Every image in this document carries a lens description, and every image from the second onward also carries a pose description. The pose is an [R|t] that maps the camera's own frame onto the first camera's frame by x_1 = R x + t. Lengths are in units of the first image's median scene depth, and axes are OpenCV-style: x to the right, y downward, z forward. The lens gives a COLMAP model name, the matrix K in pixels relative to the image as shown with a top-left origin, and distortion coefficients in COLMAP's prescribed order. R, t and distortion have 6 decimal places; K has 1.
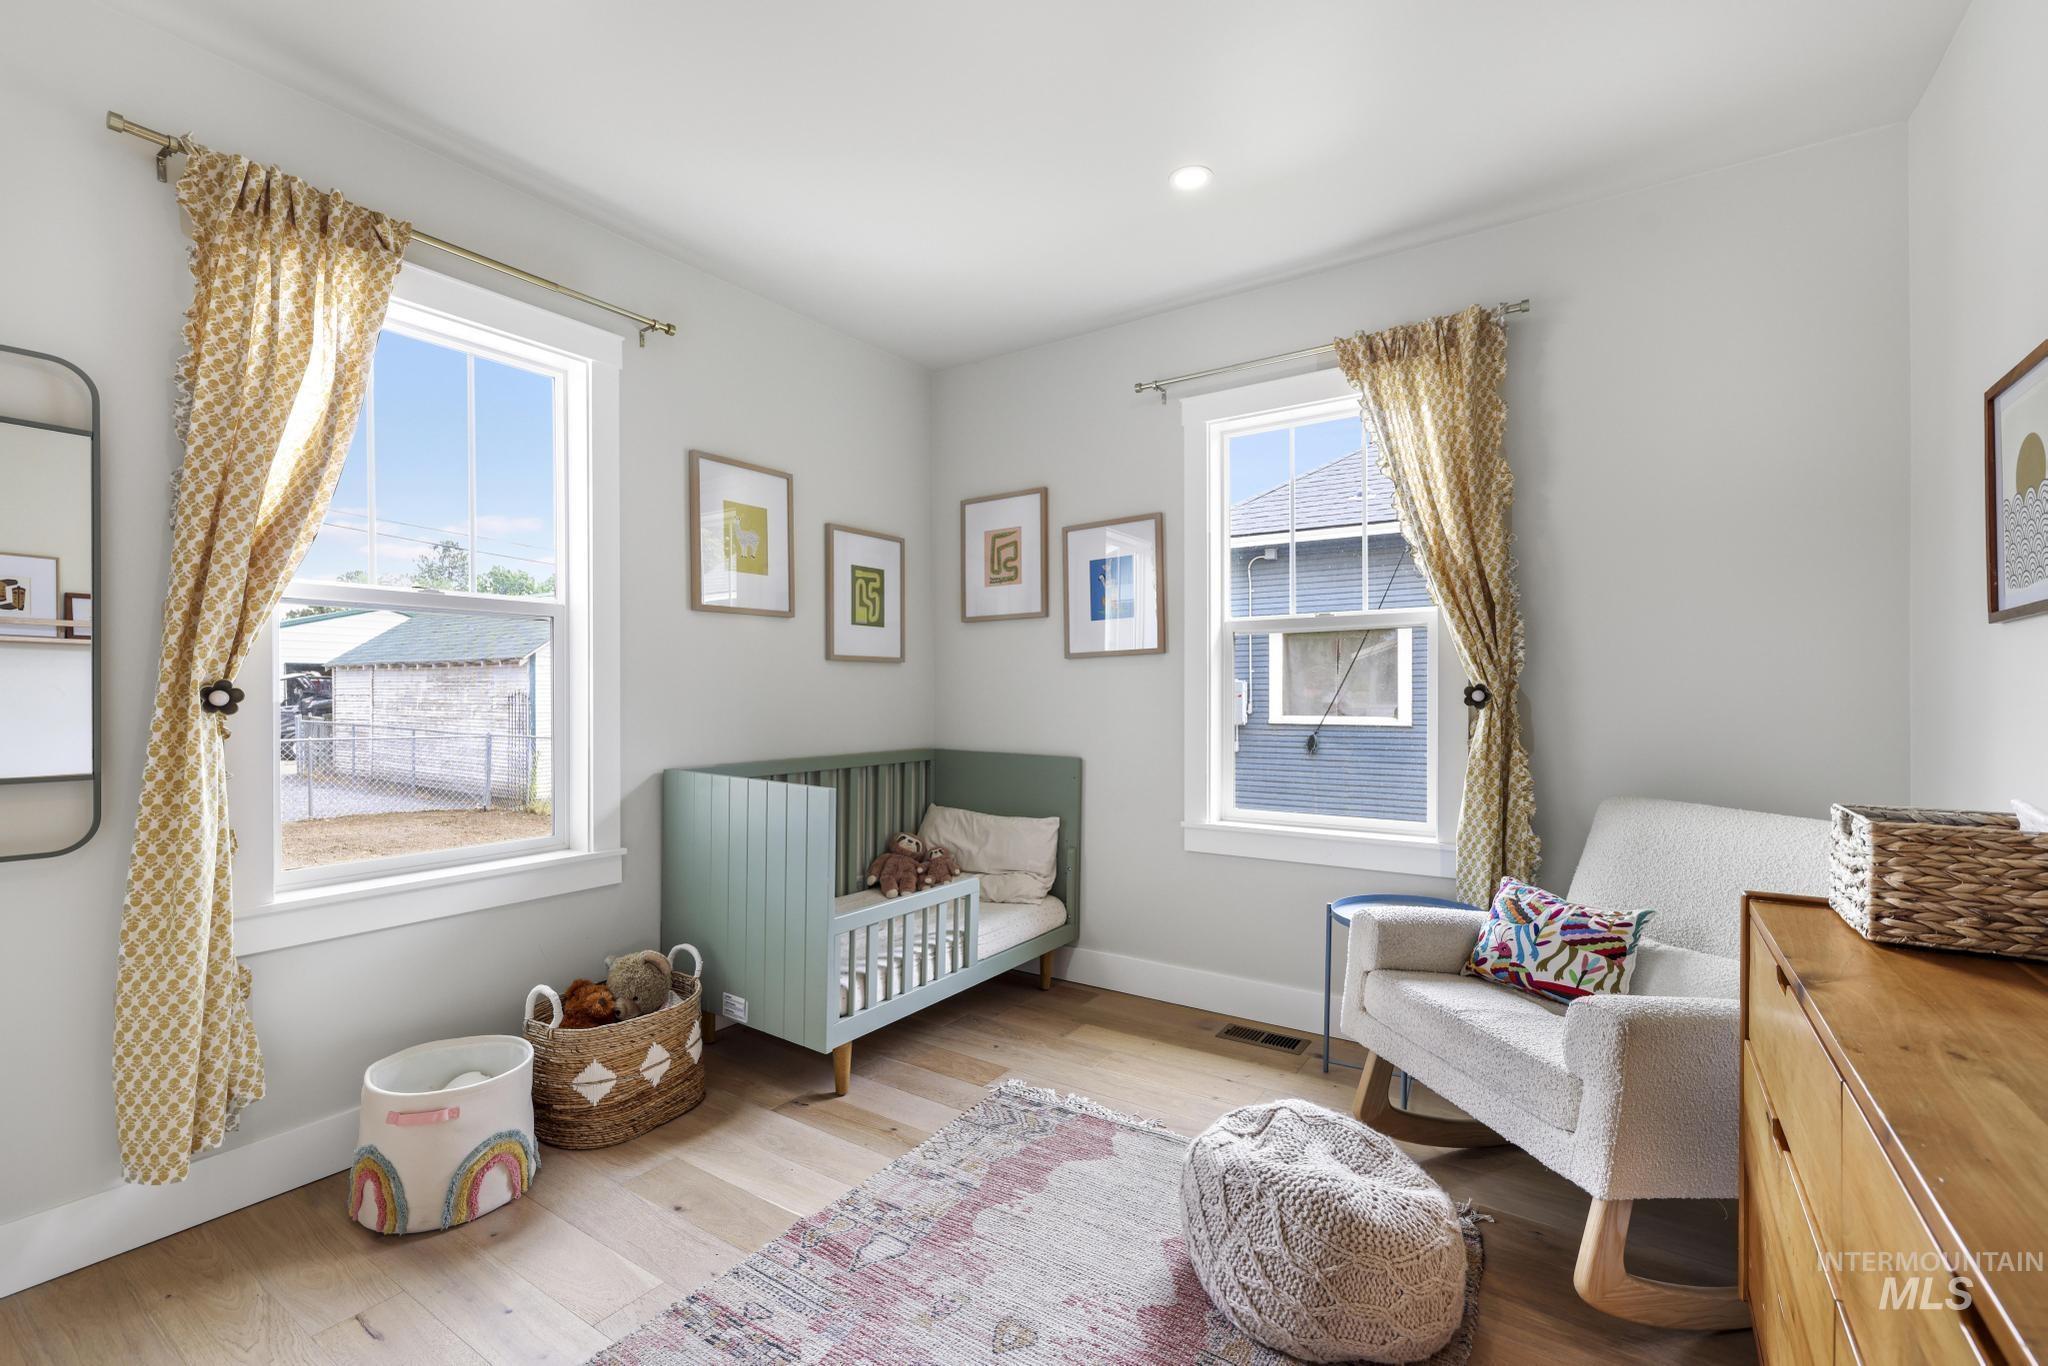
lens RADIAL K [[893.8, 0, 1037.0], [0, 893.8, 694.0], [0, 0, 1]] dist [0.000695, 0.000484]
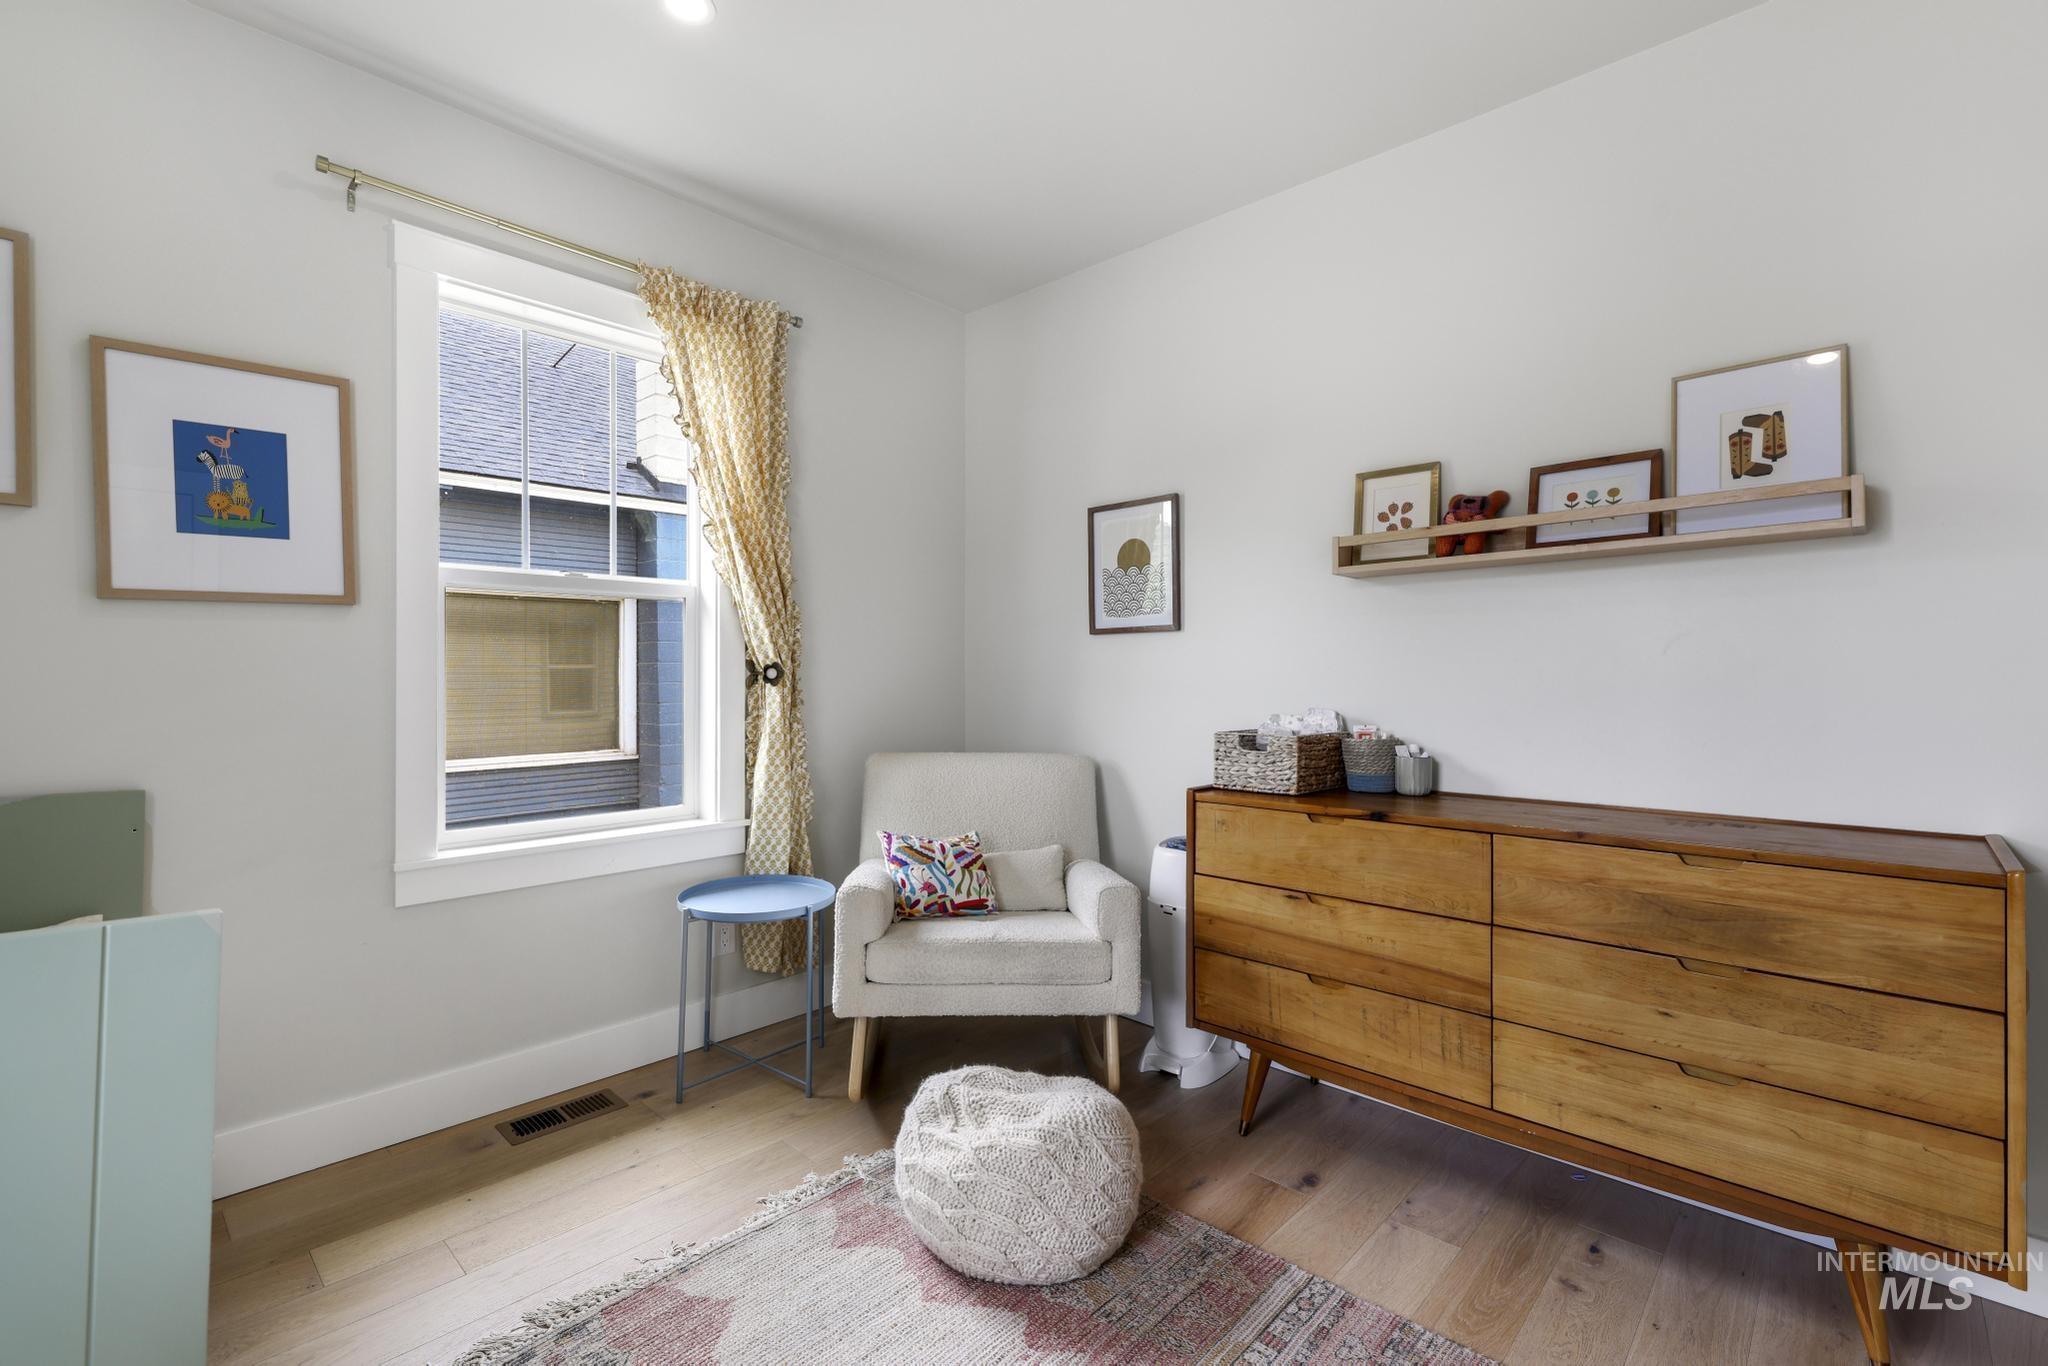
lens RADIAL K [[893.8, 0, 1017.8], [0, 893.8, 670.2], [0, 0, 1]] dist [0.000695, 0.000484]
pose [[0.175903, 0.002436, 0.984405, -0.499582], [-0.005364, 0.999984, -0.001517, -0.001840], [-0.984393, -0.005013, 0.175913, 0.536882]]
